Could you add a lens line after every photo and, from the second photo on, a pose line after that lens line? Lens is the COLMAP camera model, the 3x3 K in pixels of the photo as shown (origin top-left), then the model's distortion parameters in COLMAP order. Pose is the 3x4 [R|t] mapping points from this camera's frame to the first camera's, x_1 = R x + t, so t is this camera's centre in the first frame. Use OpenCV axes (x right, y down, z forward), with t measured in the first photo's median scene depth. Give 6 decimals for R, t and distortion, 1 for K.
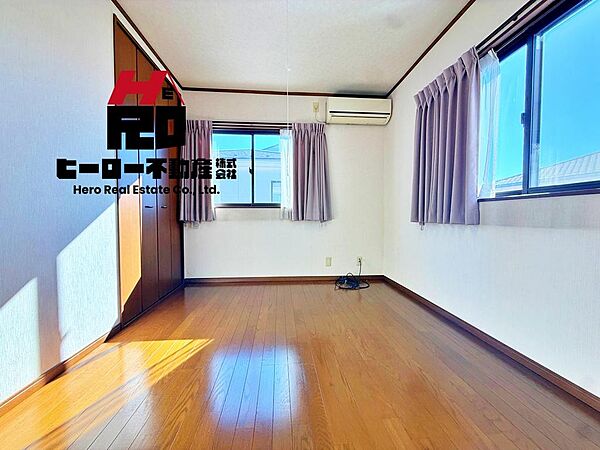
lens RADIAL K [[241.1, 0, 300.0], [0, 241.1, 225.0], [0, 0, 1]] dist [-0.001241, -0.000080]
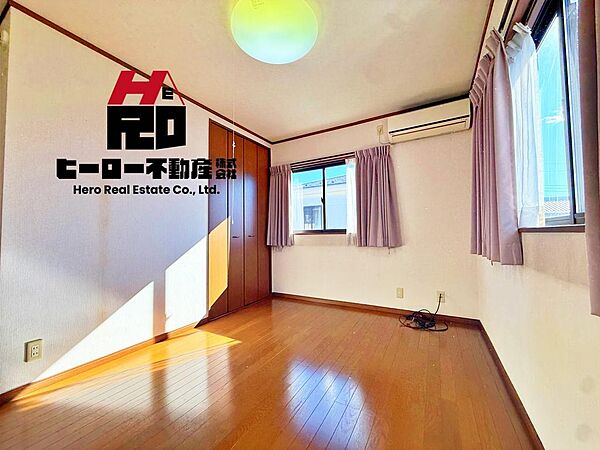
lens RADIAL K [[239.6, 0, 296.8], [0, 239.6, 225.4], [0, 0, 1]] dist [-0.001866, 0.000010]
pose [[0.823983, -0.033341, -0.565633, 0.339557], [-0.007104, 0.997581, -0.069152, -0.035987], [0.566570, 0.060998, 0.821753, 0.038906]]
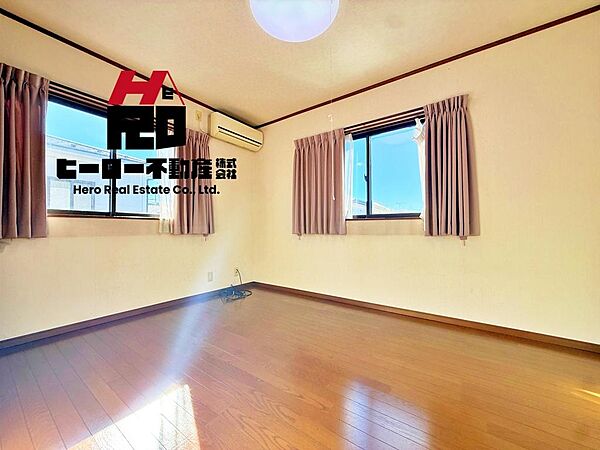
lens RADIAL K [[239.6, 0, 296.8], [0, 239.6, 225.4], [0, 0, 1]] dist [-0.001866, 0.000010]
pose [[0.653313, 0.010898, 0.757009, -0.411187], [0.028805, 0.998815, -0.039239, -0.005398], [-0.756540, 0.047441, 0.652225, 0.109631]]
